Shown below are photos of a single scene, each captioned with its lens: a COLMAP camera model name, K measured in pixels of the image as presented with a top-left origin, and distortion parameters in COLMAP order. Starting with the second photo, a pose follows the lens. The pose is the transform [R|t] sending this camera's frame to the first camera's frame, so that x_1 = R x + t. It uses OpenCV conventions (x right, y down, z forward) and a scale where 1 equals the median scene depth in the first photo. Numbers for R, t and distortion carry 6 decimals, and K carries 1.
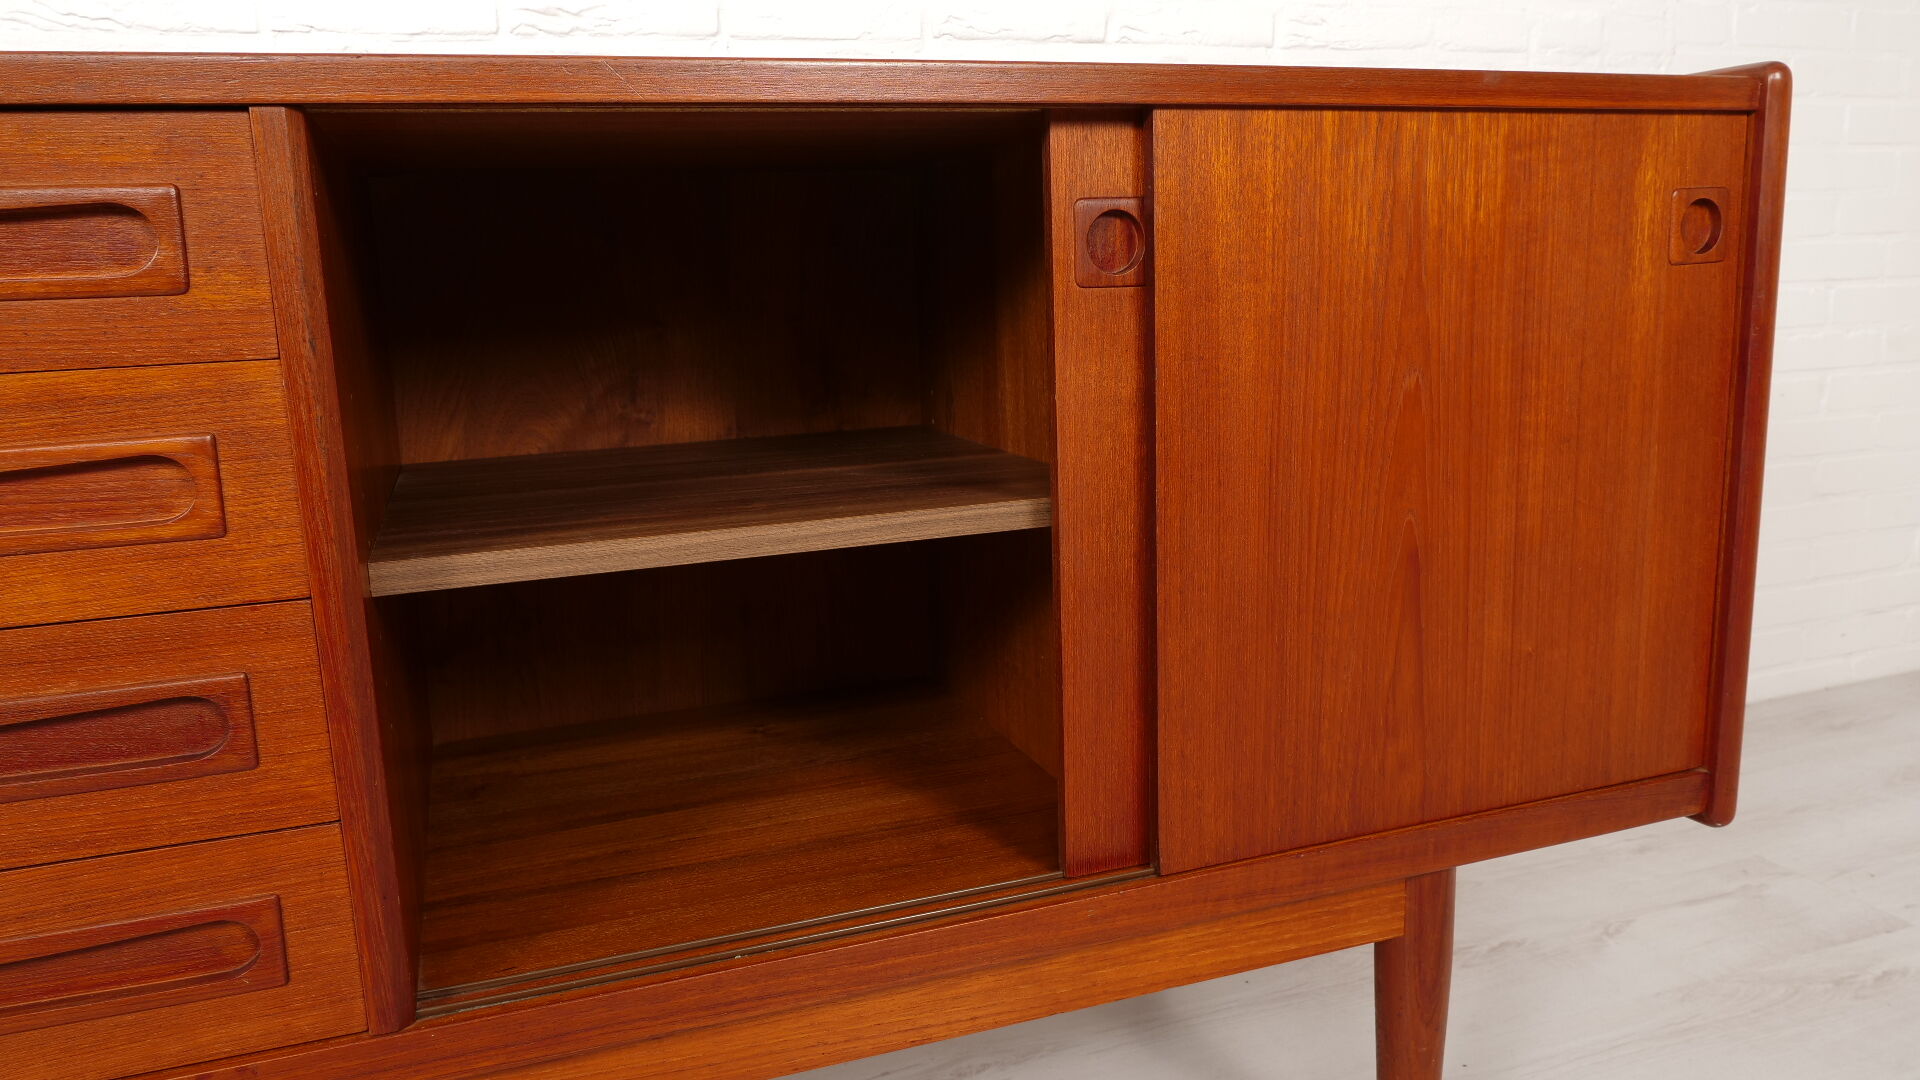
lens RADIAL K [[1383.9, 0, 960.4], [0, 1383.9, 547.5], [0, 0, 1]] dist [-0.021495, 0.002253]
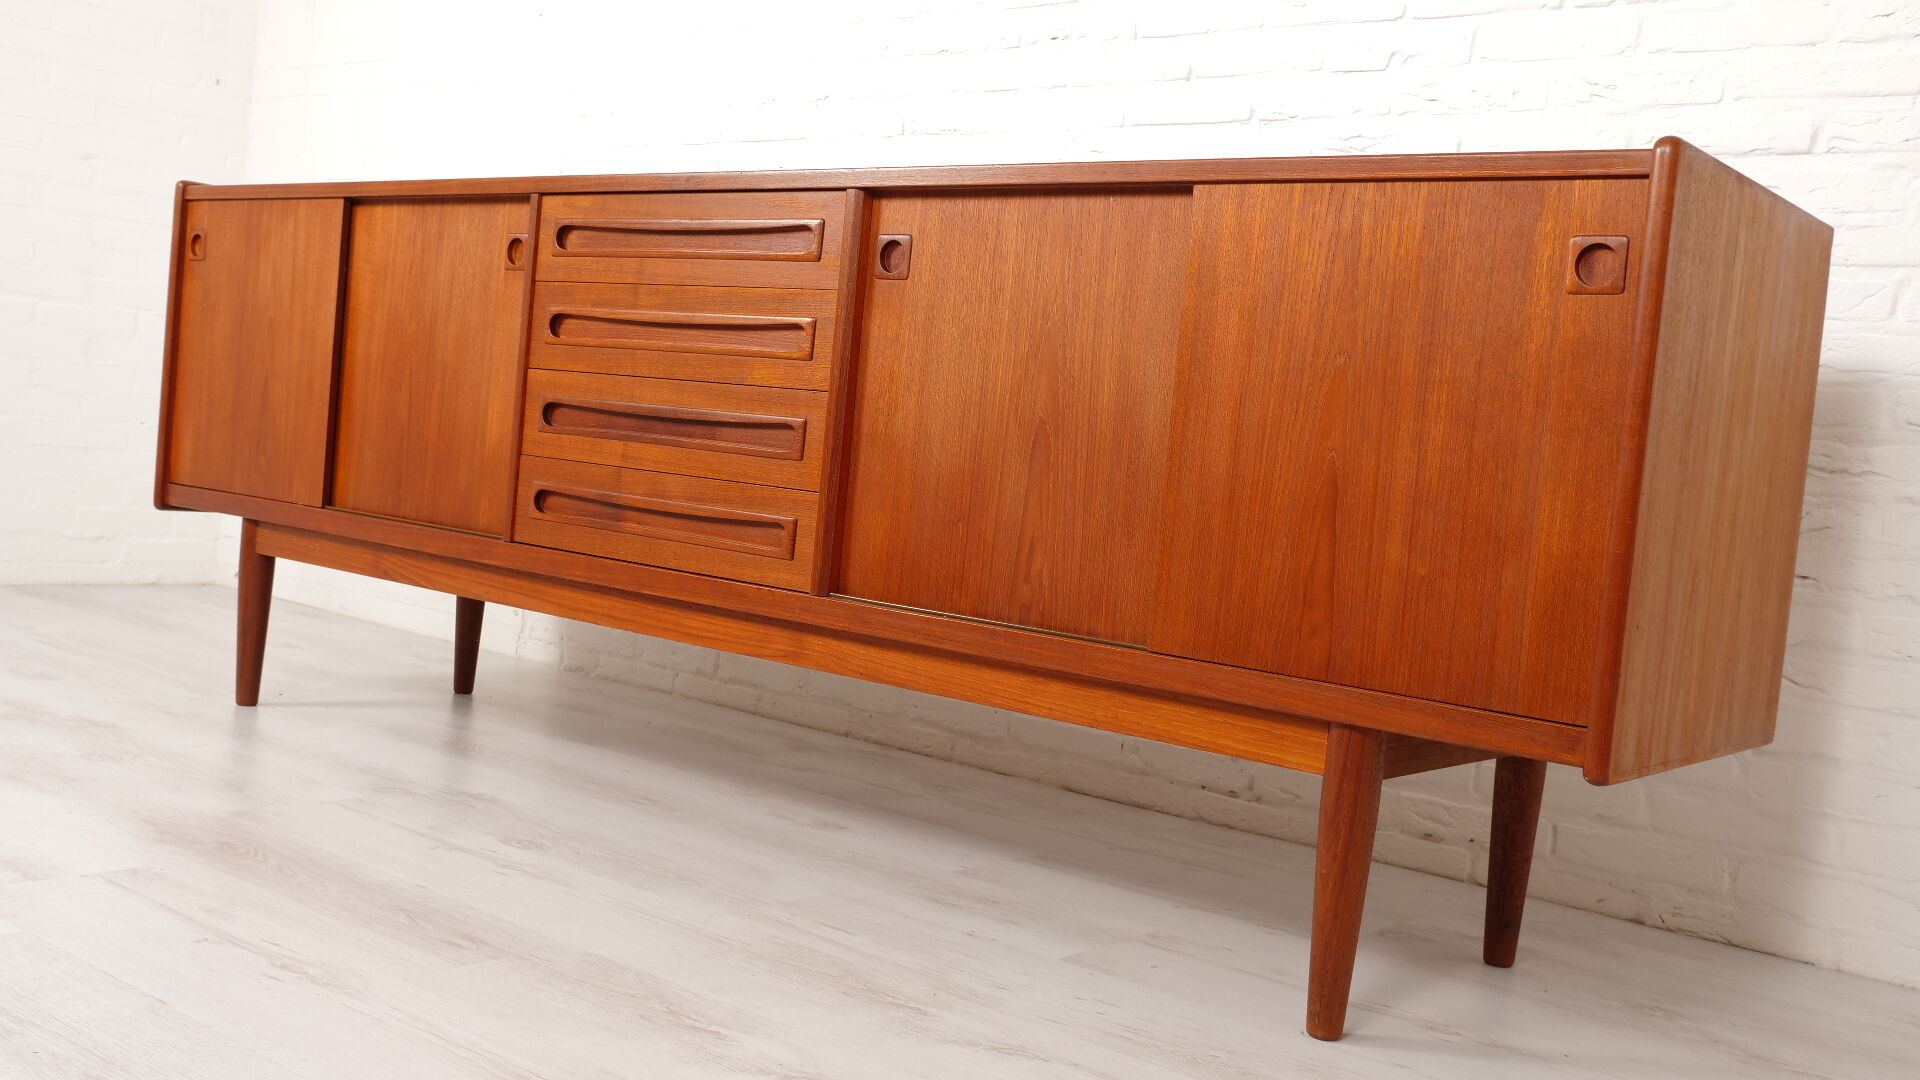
lens RADIAL K [[1812.4, 0, 972.2], [0, 1812.4, 543.3], [0, 0, 1]] dist [-0.002903, 0.000000]
pose [[0.522133, 0.133634, -0.842330, 1.794590], [-0.277868, 0.960414, -0.019873, 0.218493], [0.806329, 0.244433, 0.538596, -0.315994]]
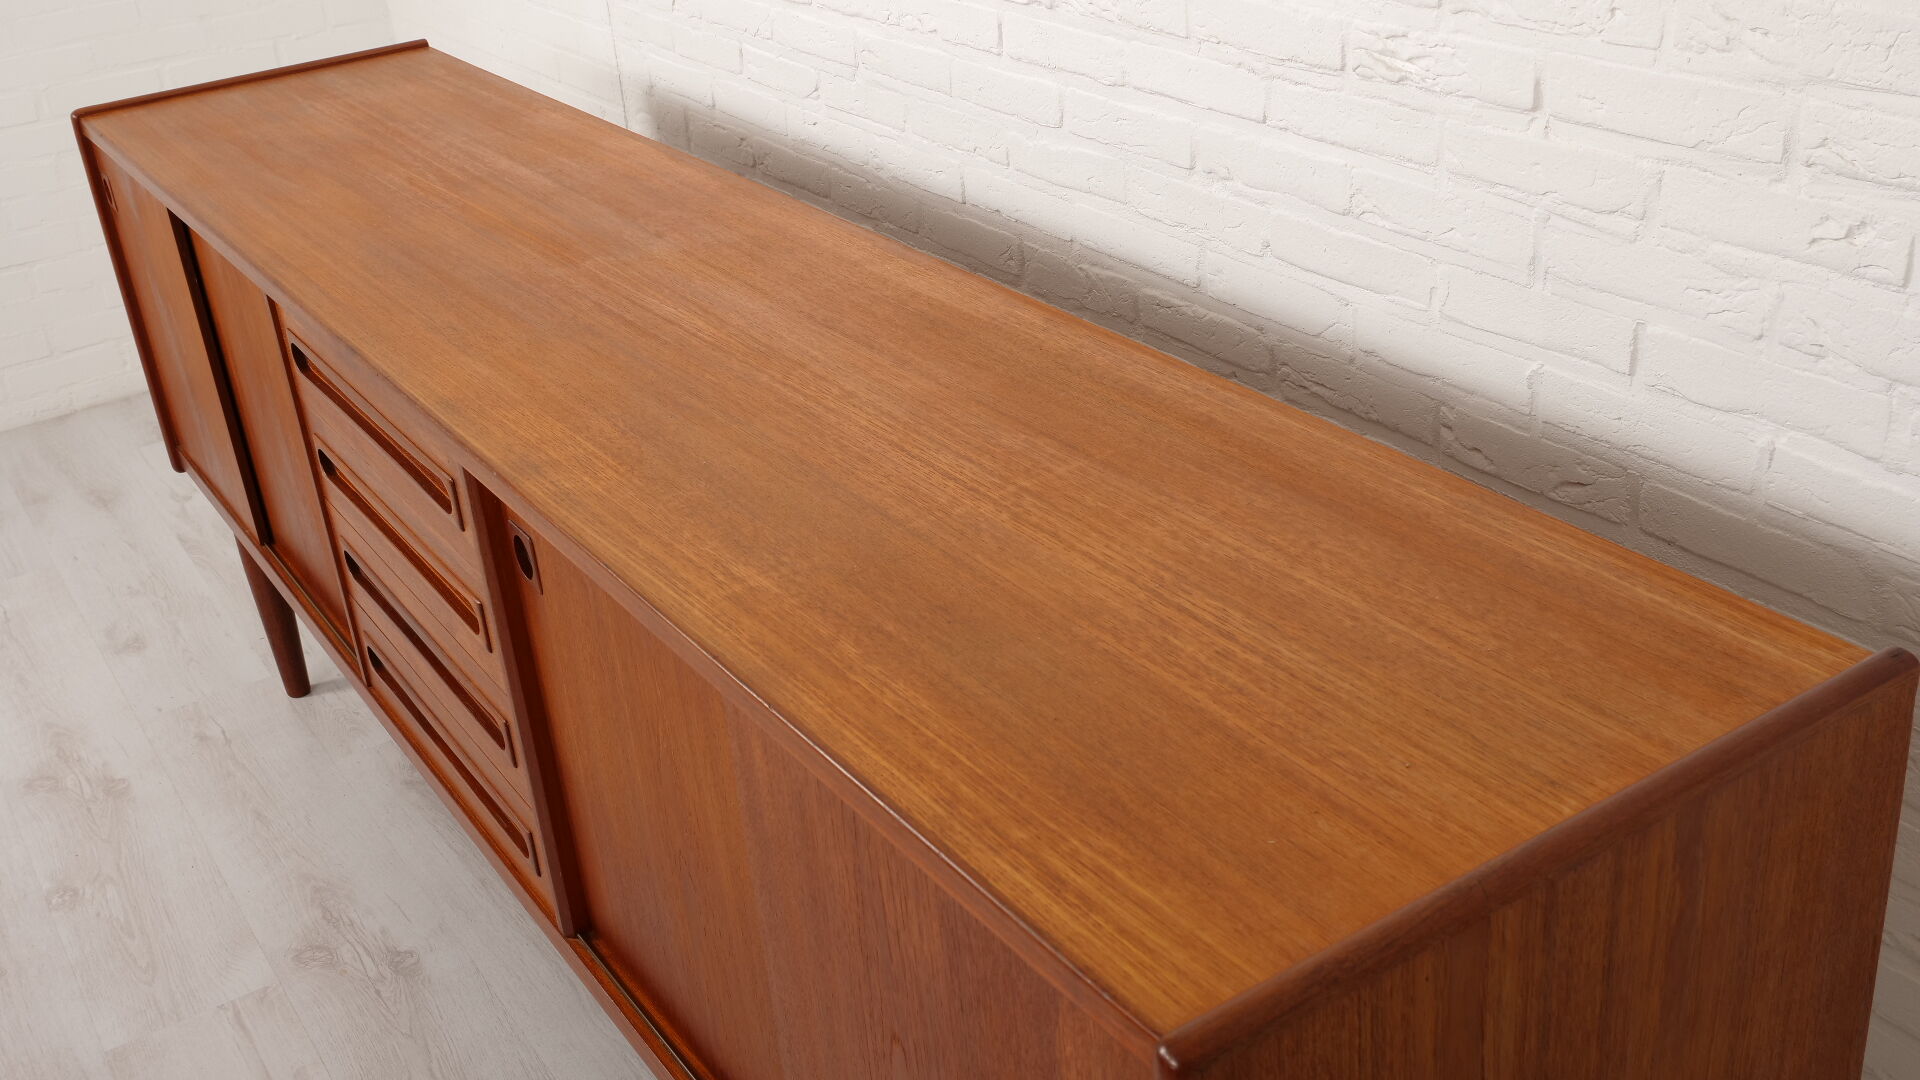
lens RADIAL K [[2036.7, 0, 955.9], [0, 2036.7, 538.4], [0, 0, 1]] dist [-0.010252, 0.000000]
pose [[0.237037, 0.446441, -0.862846, 1.366303], [-0.112173, 0.894795, 0.432156, -1.027813], [0.965003, -0.005649, 0.262178, 0.687791]]
